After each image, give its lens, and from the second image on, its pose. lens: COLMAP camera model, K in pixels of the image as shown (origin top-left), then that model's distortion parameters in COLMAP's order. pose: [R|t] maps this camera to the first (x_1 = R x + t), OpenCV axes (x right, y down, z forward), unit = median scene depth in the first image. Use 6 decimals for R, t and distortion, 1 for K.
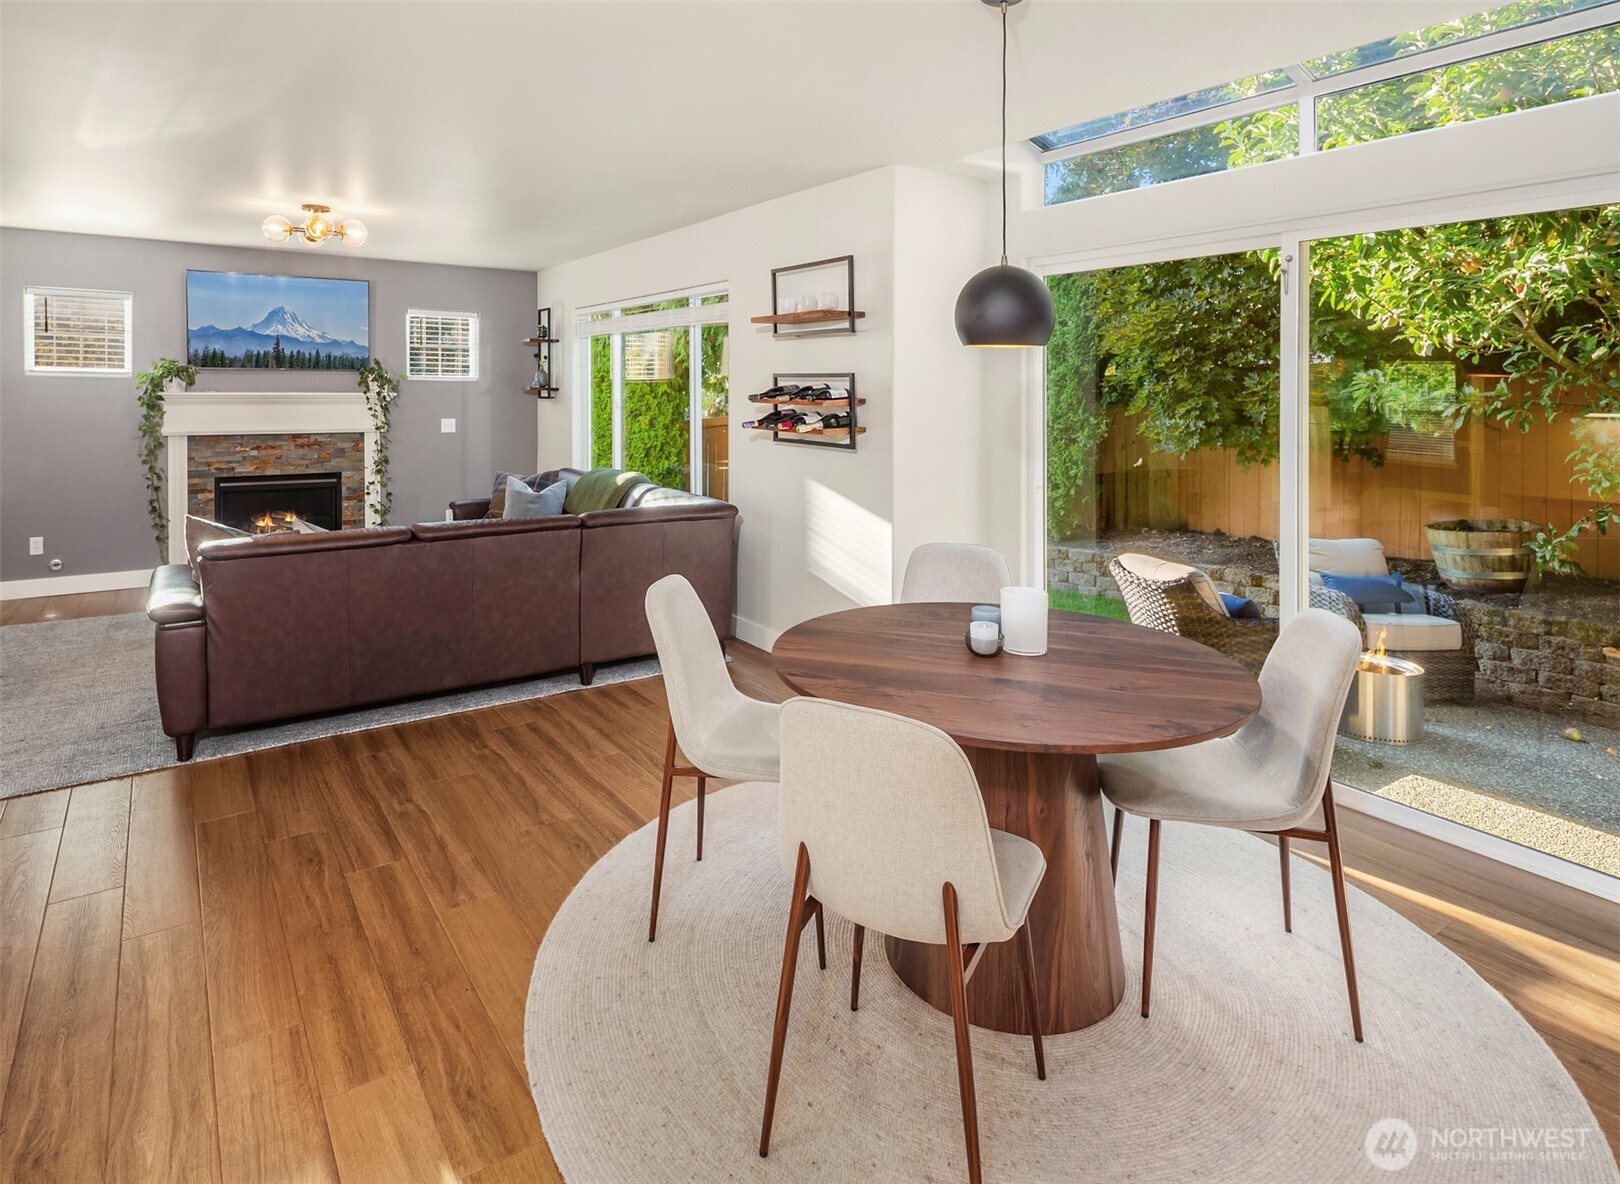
lens RADIAL K [[857.3, 0, 723.6], [0, 857.3, 415.2], [0, 0, 1]] dist [0.000859, -0.009257]
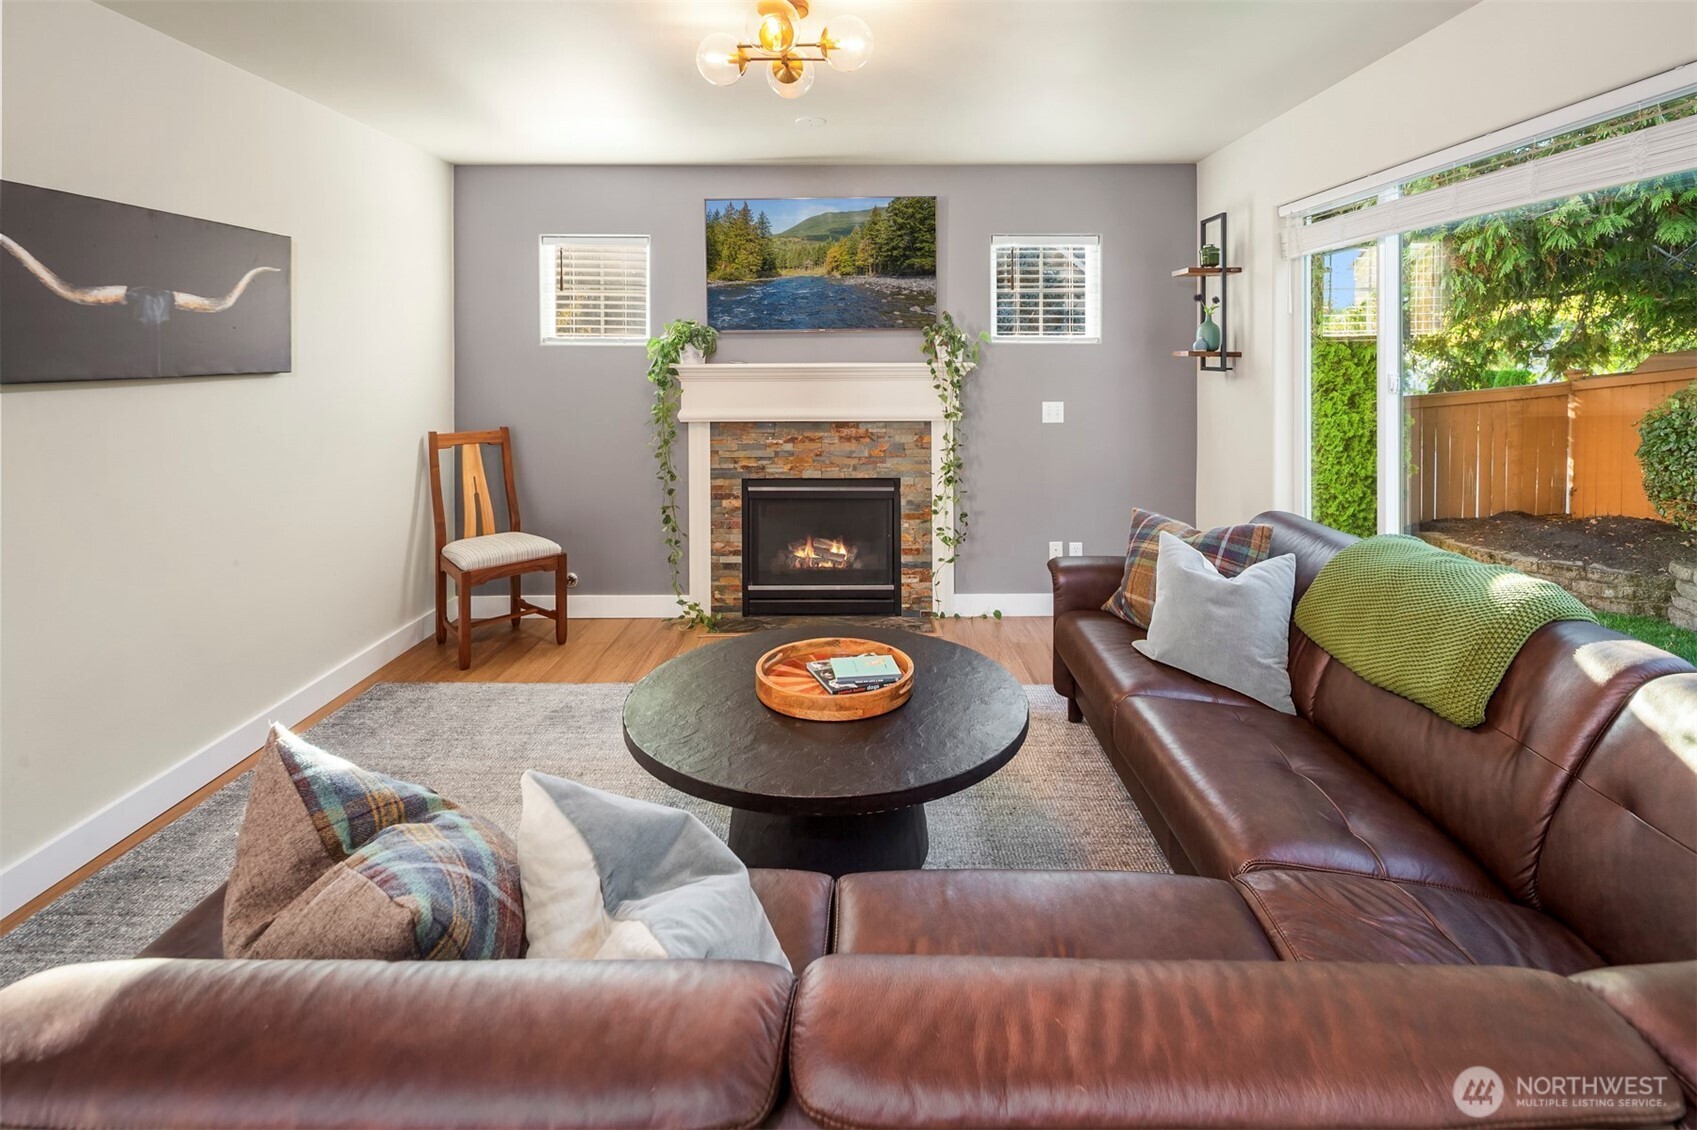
lens RADIAL K [[835.1, 0, 845.7], [0, 835.1, 367.6], [0, 0, 1]] dist [0.001879, 0.000116]
pose [[0.841064, -0.002292, -0.540930, -0.121199], [-0.005434, 0.999905, -0.012686, -0.013969], [0.540908, 0.013609, 0.840972, 0.417846]]
